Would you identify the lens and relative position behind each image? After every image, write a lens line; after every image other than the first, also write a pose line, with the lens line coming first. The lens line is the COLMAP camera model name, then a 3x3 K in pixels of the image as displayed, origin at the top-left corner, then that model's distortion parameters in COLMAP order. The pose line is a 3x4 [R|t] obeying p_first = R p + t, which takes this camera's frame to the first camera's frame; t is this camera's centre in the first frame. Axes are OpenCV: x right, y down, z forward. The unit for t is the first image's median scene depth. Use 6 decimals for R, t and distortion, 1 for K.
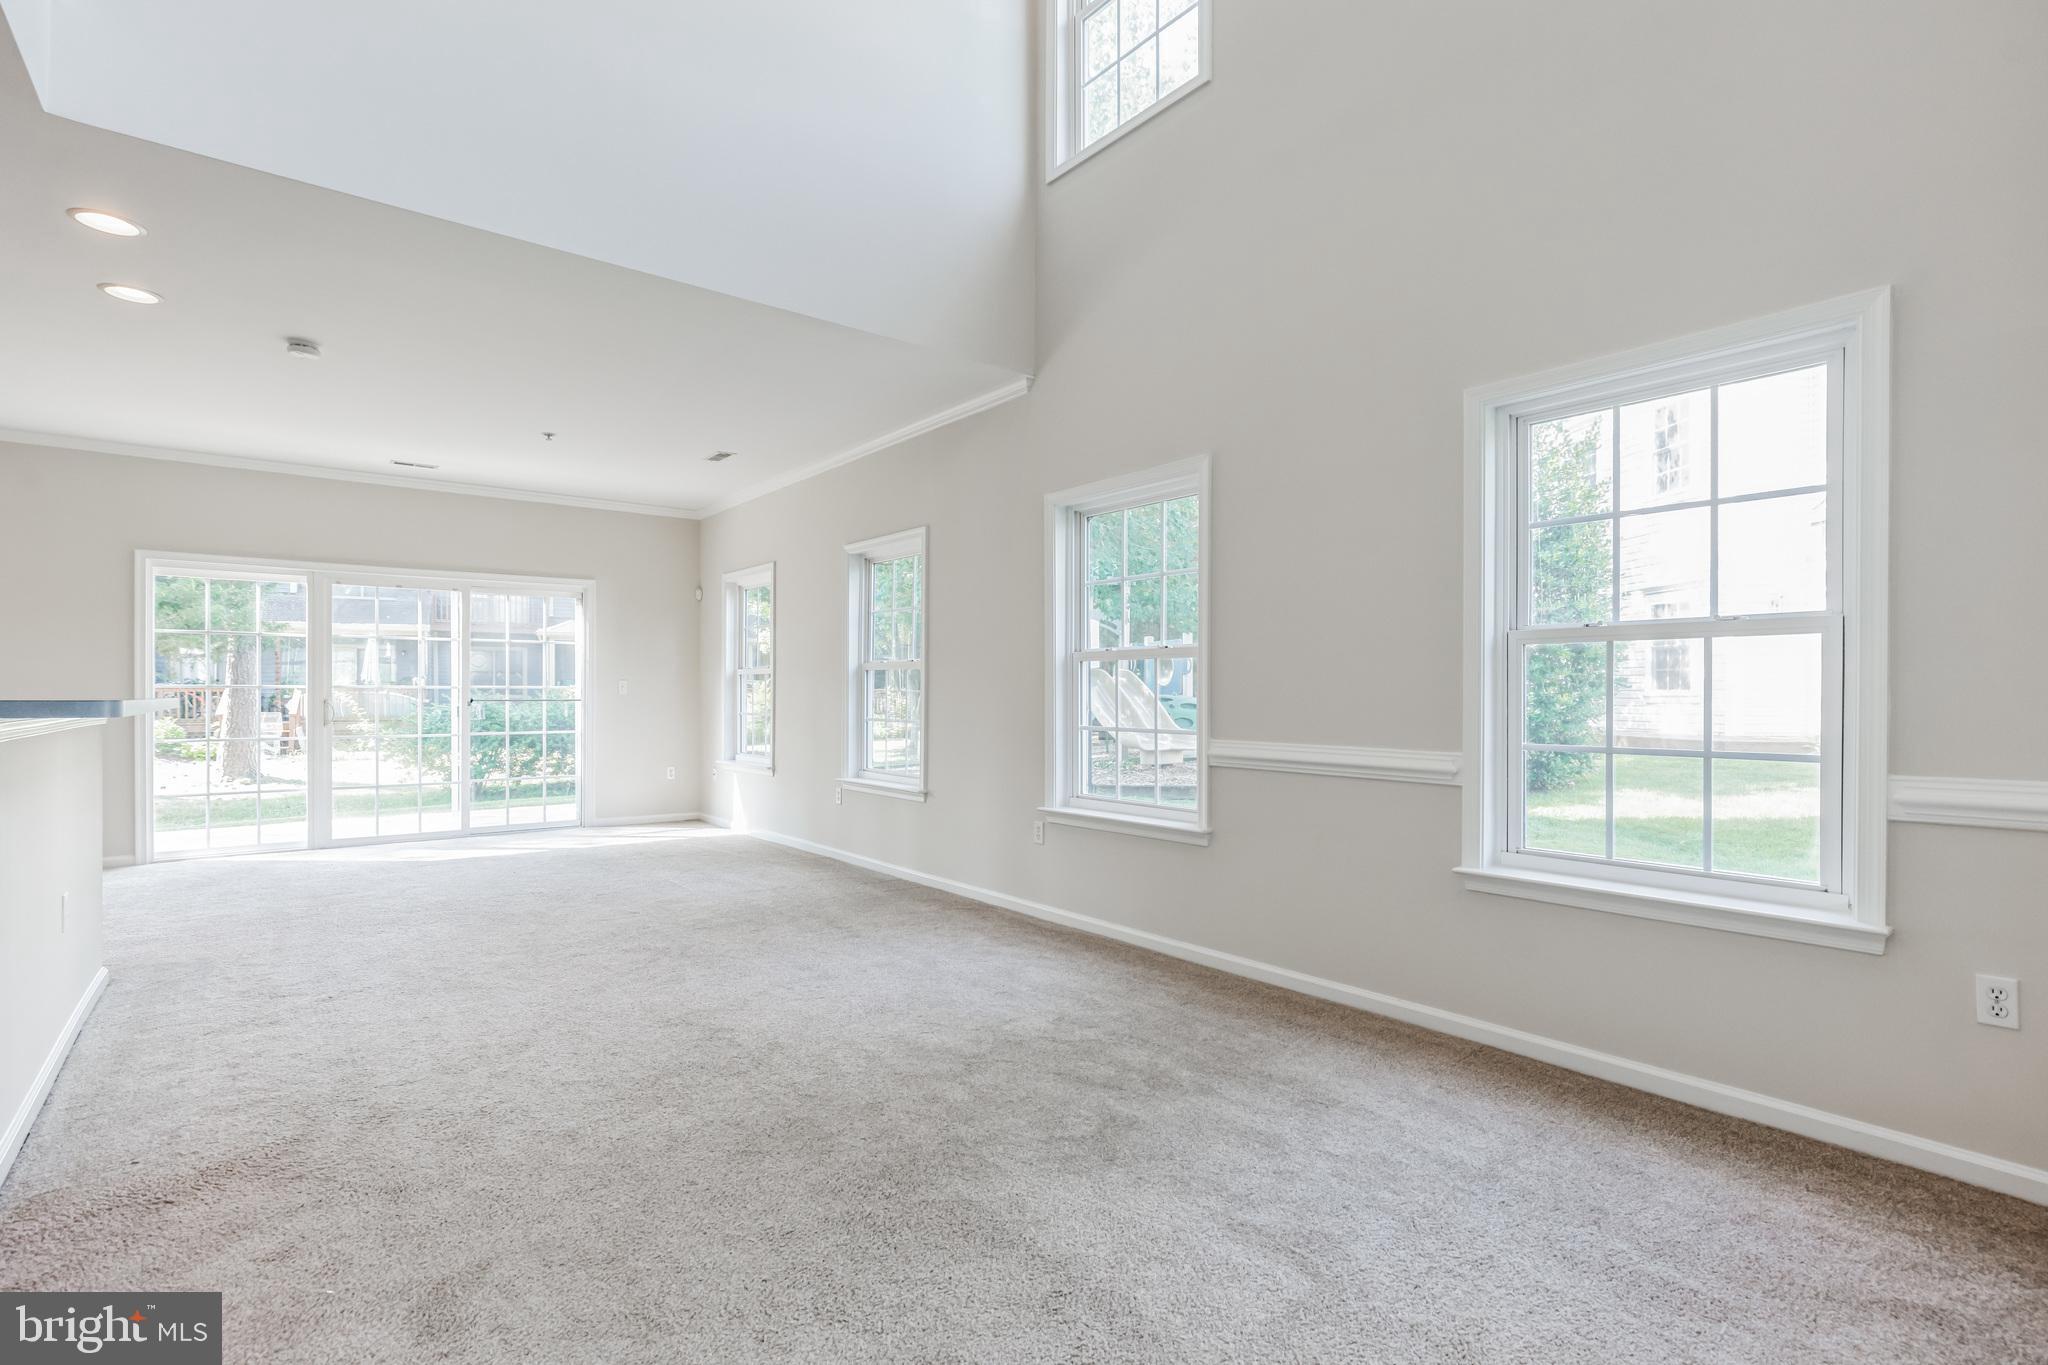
lens RADIAL K [[949.7, 0, 1016.1], [0, 949.7, 697.5], [0, 0, 1]] dist [-0.014771, 0.004872]
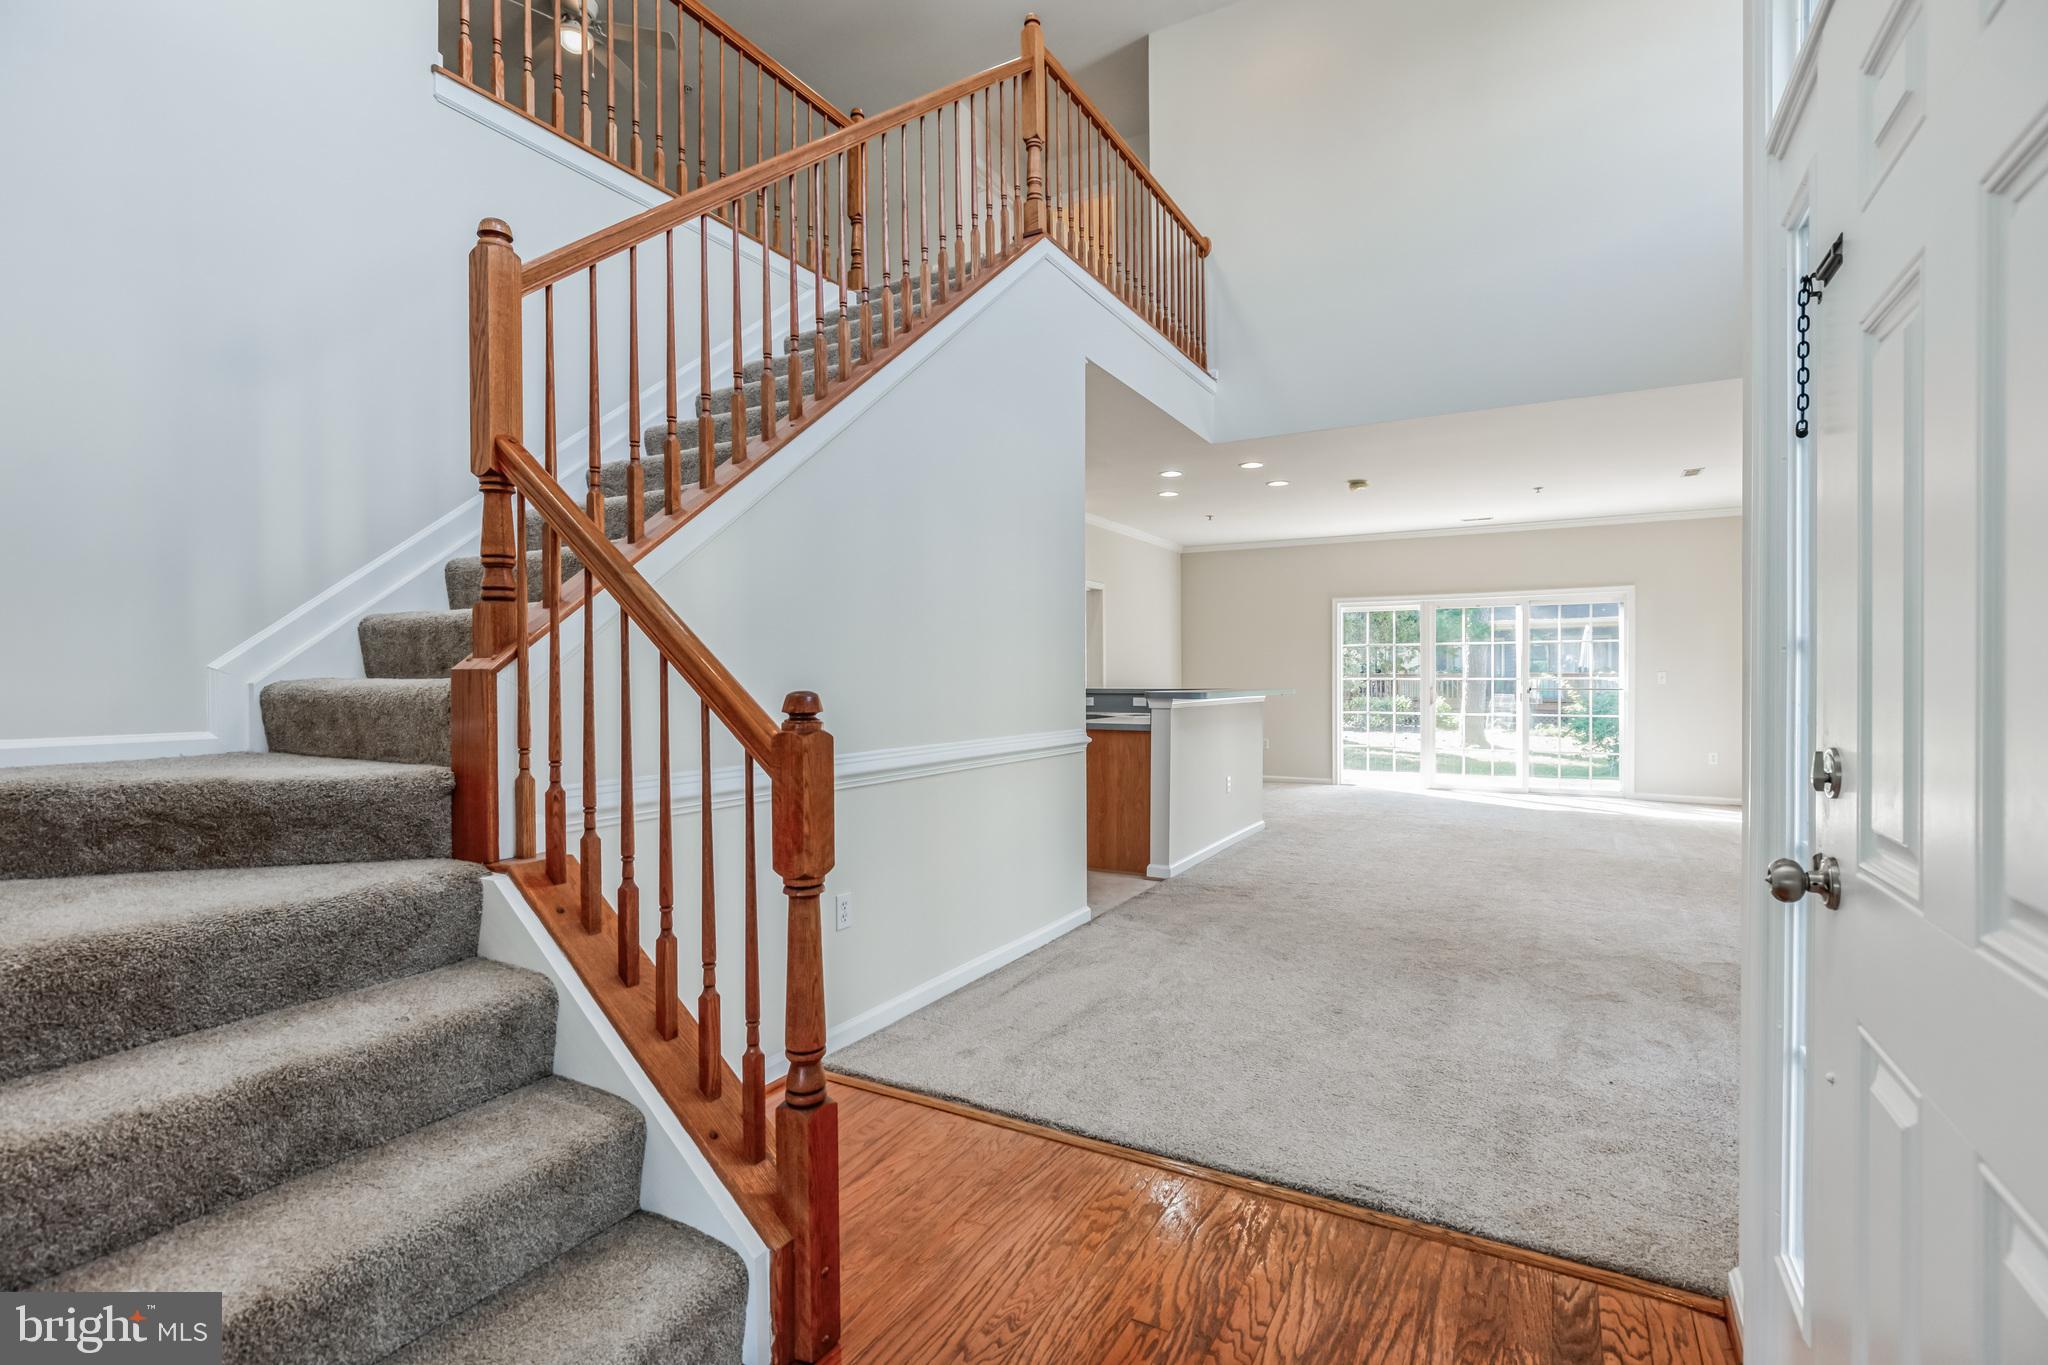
lens RADIAL K [[949.7, 0, 1019.6], [0, 949.7, 684.8], [0, 0, 1]] dist [-0.014771, 0.004872]
pose [[0.361338, 0.004058, -0.932426, 0.922056], [0.002402, 0.999983, 0.005283, -0.027137], [0.932432, -0.004148, 0.361322, -0.287930]]
